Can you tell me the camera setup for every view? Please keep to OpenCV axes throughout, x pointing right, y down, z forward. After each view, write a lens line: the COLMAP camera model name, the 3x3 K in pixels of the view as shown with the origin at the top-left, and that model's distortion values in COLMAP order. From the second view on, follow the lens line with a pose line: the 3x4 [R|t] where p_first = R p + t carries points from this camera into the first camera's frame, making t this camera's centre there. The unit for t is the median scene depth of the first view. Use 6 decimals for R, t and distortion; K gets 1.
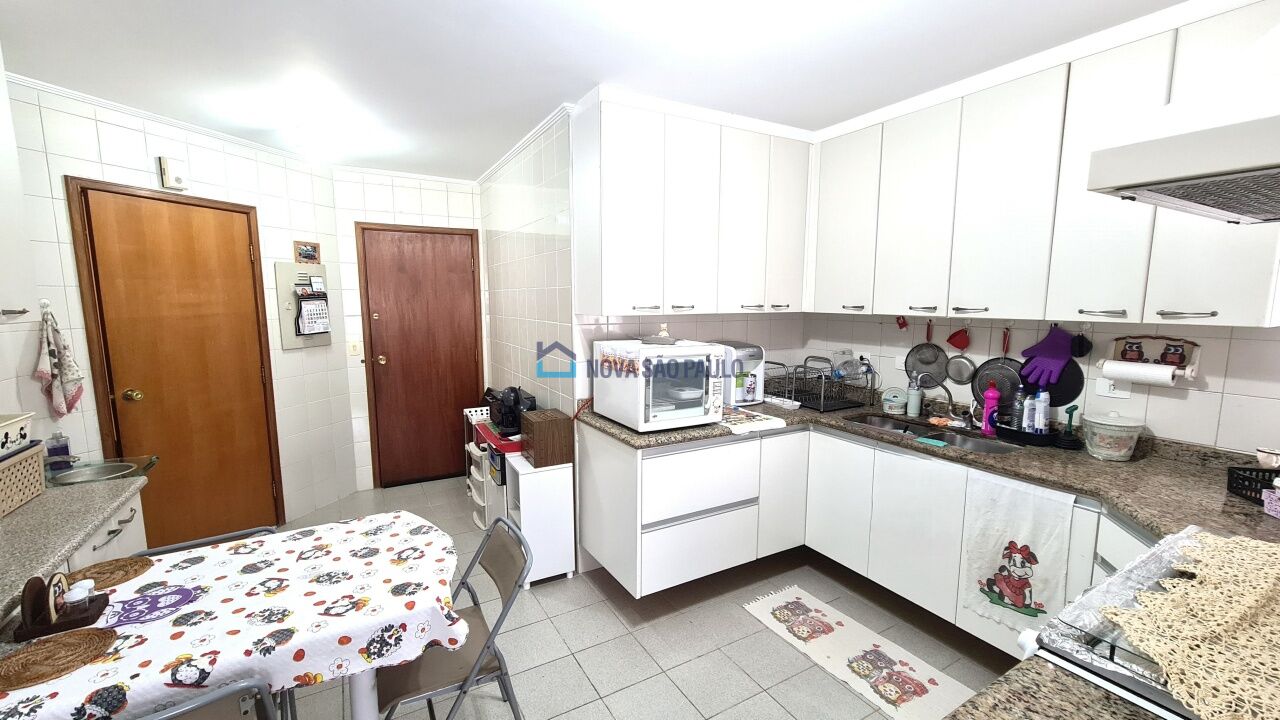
lens RADIAL K [[520.5, 0, 639.5], [0, 520.5, 364.6], [0, 0, 1]] dist [0.001484, -0.000058]
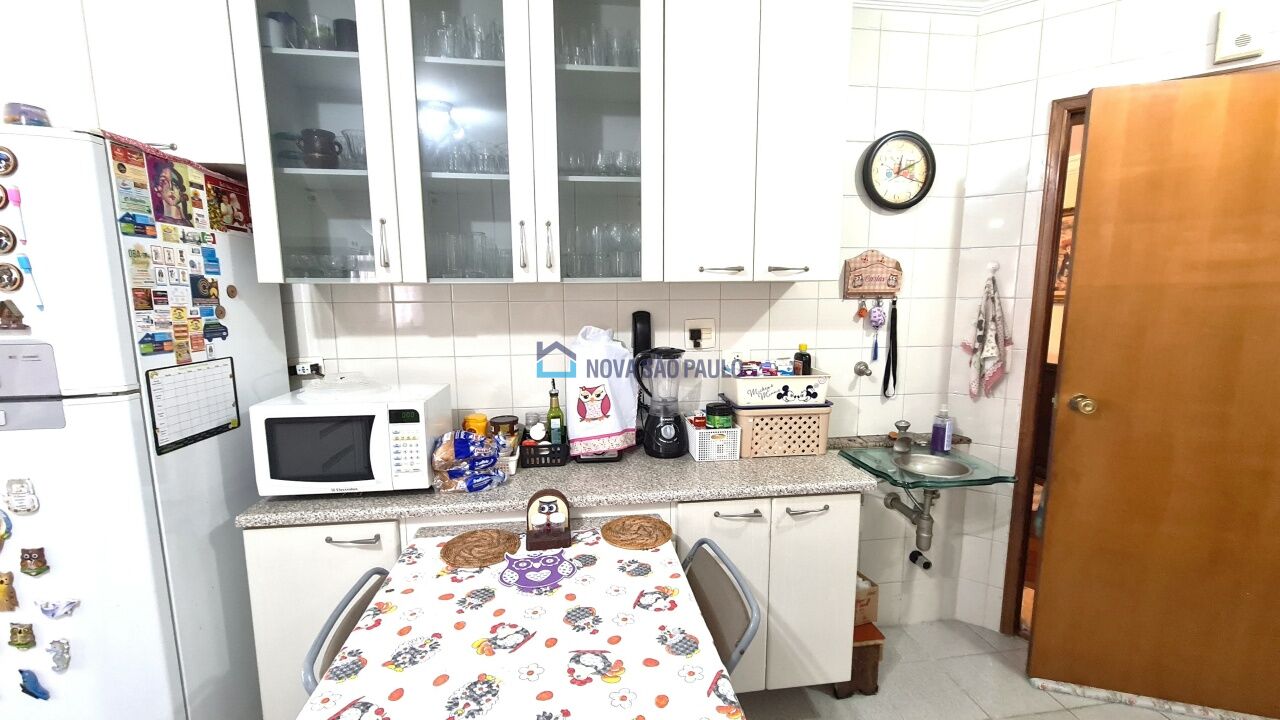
lens RADIAL K [[520.5, 0, 639.9], [0, 520.5, 361.5], [0, 0, 1]] dist [0.001484, -0.000058]
pose [[-0.376302, 0.122766, -0.918327, -0.158537], [-0.109937, 0.978263, 0.175827, -0.078931], [0.919951, 0.167122, -0.354626, 1.229057]]
